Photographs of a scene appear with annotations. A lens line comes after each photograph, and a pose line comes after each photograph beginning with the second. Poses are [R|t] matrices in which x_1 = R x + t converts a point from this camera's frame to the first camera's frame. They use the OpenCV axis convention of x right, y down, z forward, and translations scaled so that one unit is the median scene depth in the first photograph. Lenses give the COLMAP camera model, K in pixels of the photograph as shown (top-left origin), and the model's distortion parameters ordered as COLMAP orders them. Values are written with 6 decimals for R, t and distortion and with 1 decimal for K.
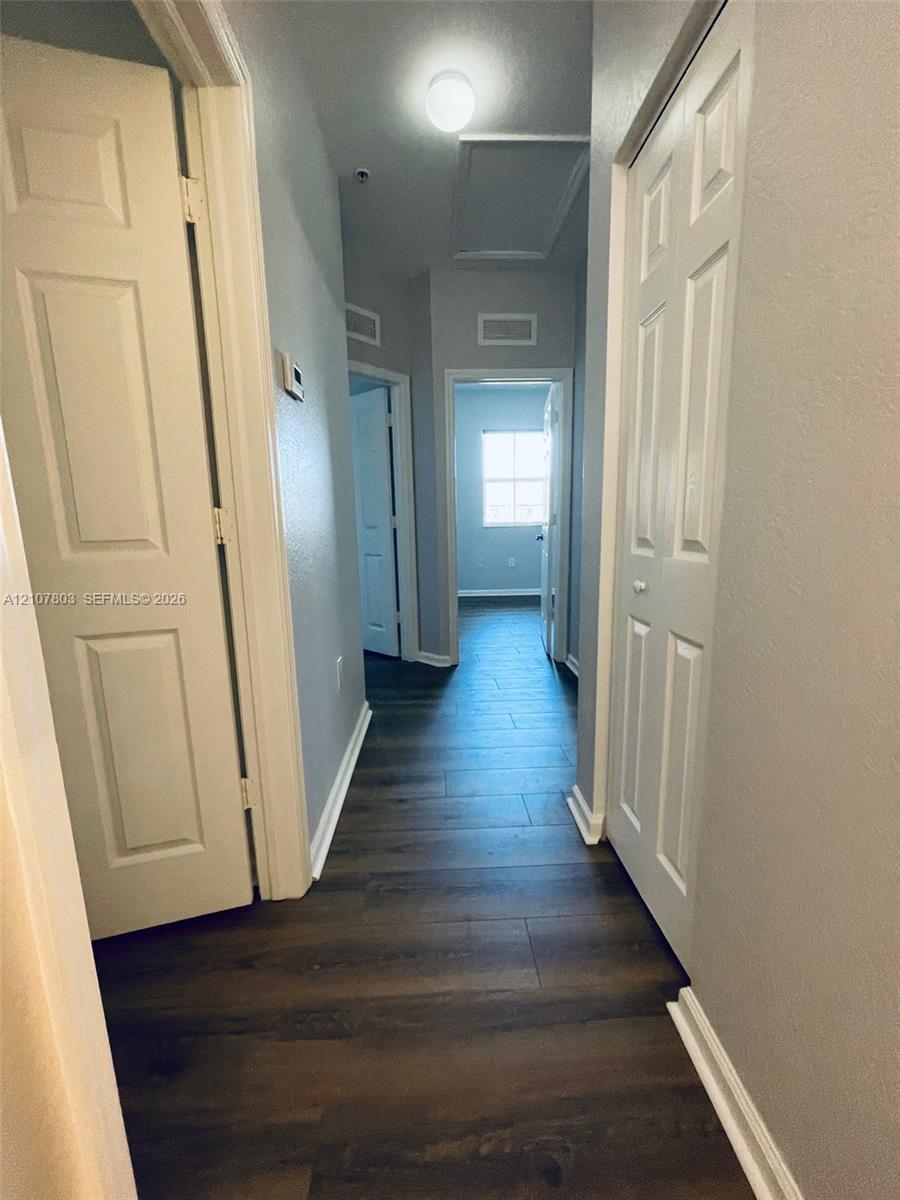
lens RADIAL K [[480.6, 0, 450.6], [0, 480.6, 599.6], [0, 0, 1]] dist [-0.002528, -0.000411]
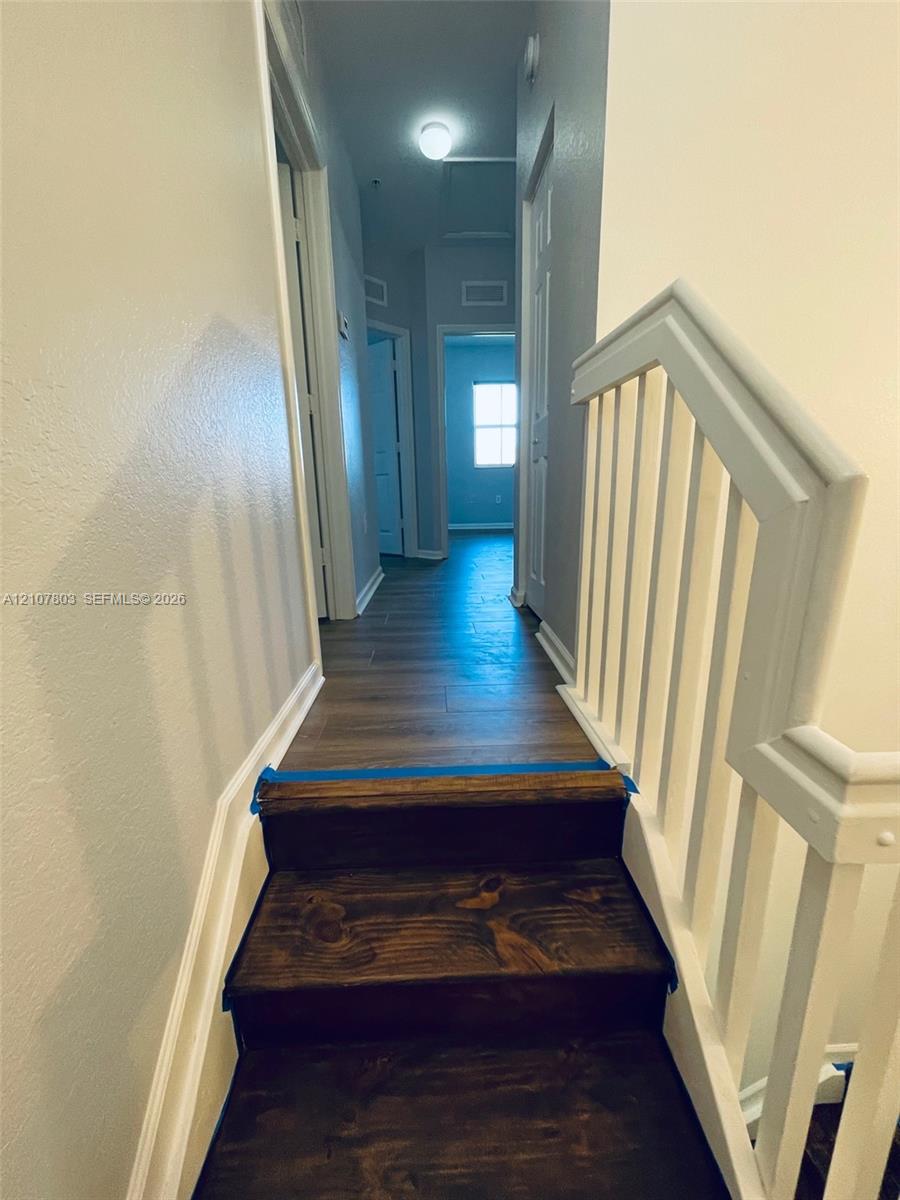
lens RADIAL K [[480.6, 0, 452.1], [0, 480.6, 598.1], [0, 0, 1]] dist [-0.002528, -0.000411]
pose [[1.000000, -0.000009, 0.000616, 0.029599], [-0.000029, 0.998109, 0.061464, 0.186203], [-0.000616, -0.061464, 0.998109, -0.357230]]
